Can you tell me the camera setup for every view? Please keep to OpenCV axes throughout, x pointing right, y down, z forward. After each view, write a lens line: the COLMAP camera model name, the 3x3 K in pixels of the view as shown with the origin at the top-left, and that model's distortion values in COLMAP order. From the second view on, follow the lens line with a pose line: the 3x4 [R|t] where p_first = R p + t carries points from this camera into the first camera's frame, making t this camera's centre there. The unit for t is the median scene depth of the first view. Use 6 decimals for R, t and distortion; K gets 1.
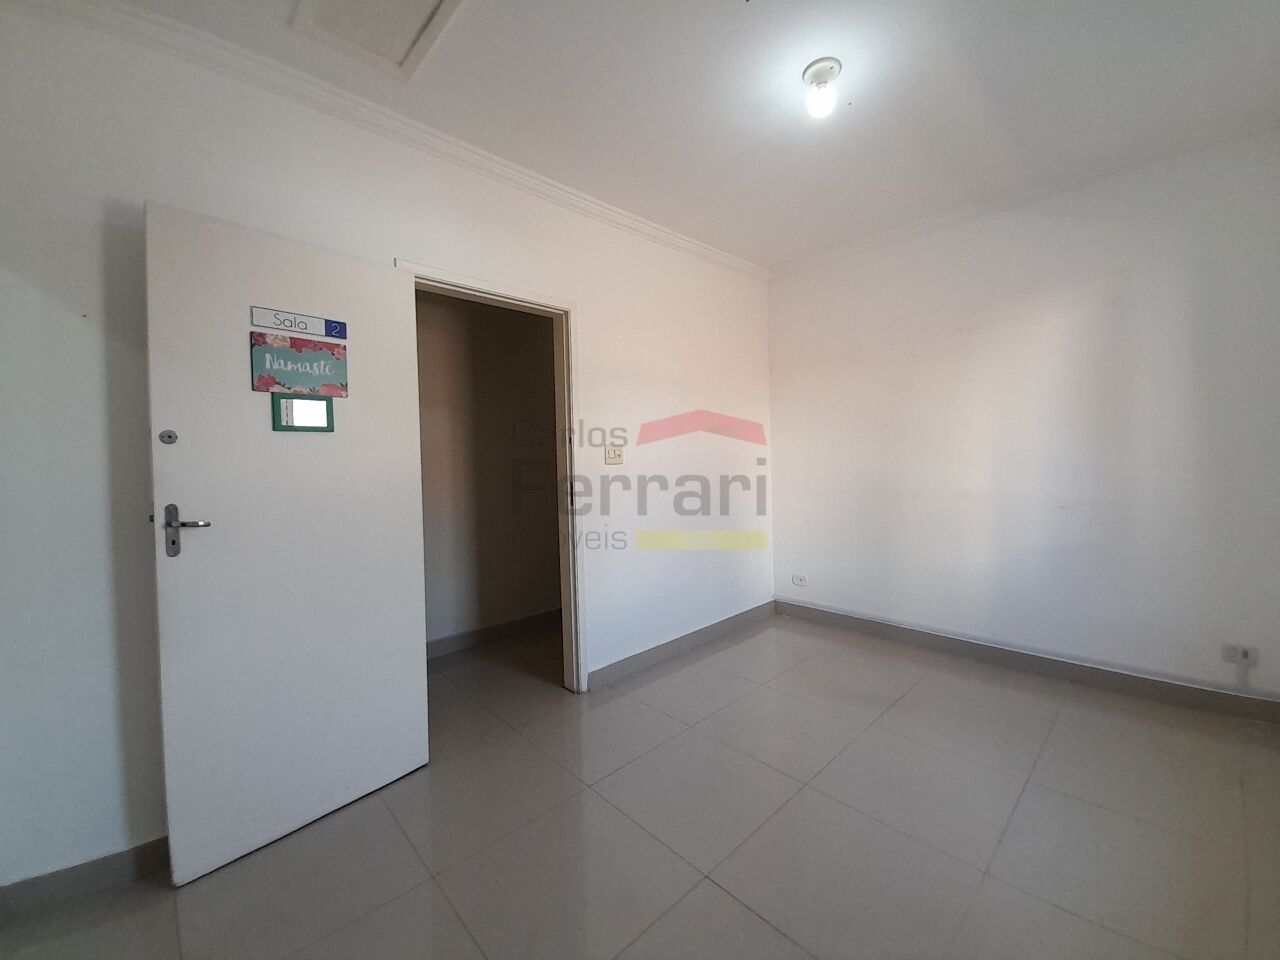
lens RADIAL K [[493.2, 0, 661.8], [0, 493.2, 468.3], [0, 0, 1]] dist [0.003108, -0.012160]
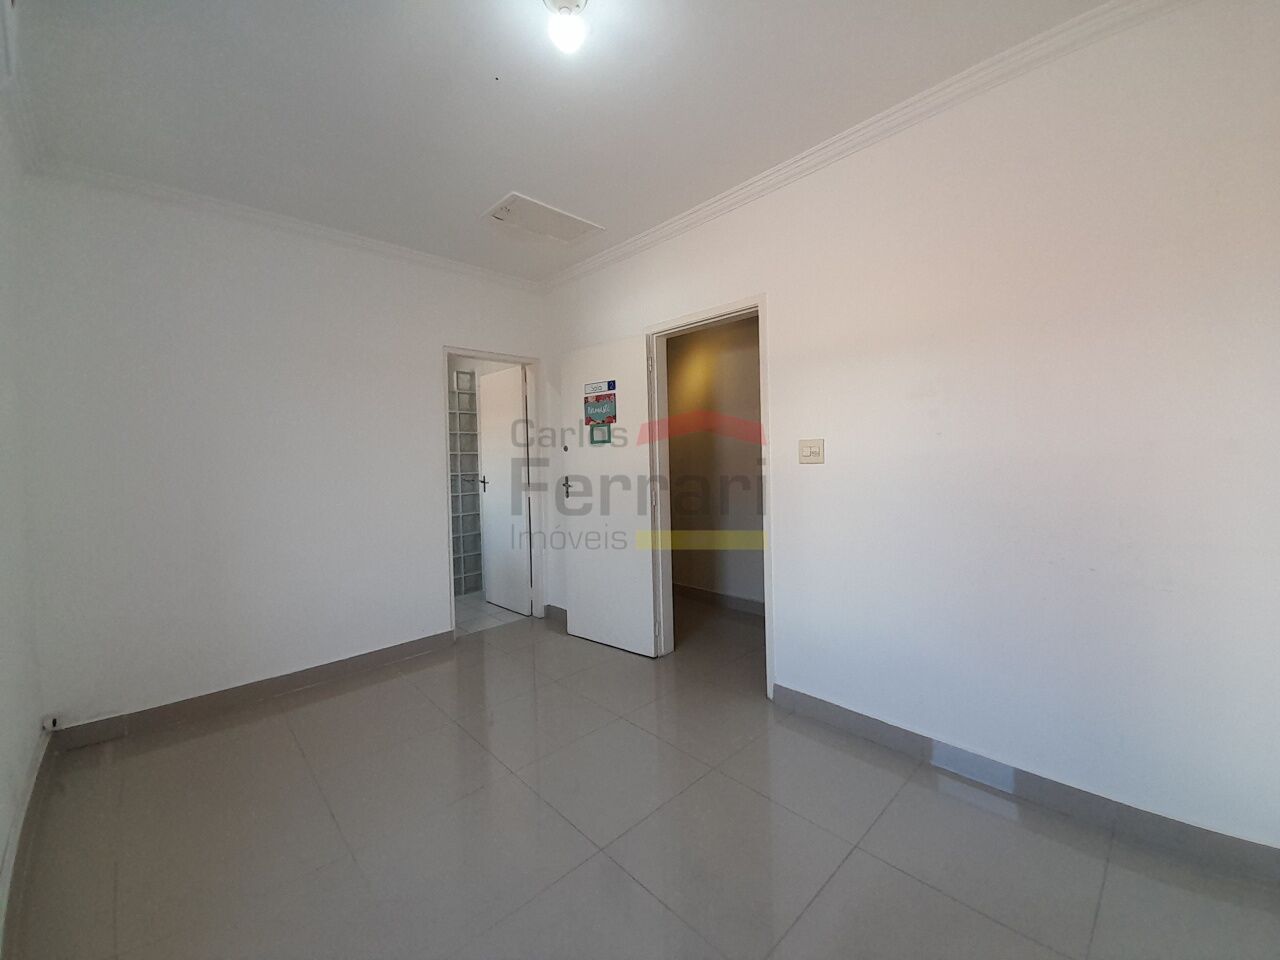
lens RADIAL K [[494.4, 0, 662.2], [0, 494.4, 469.6], [0, 0, 1]] dist [0.002958, -0.012115]
pose [[0.024105, 0.028429, -0.999305, 1.174157], [-0.010033, 0.999552, 0.028194, -0.025606], [0.999659, 0.009346, 0.024380, 1.146294]]
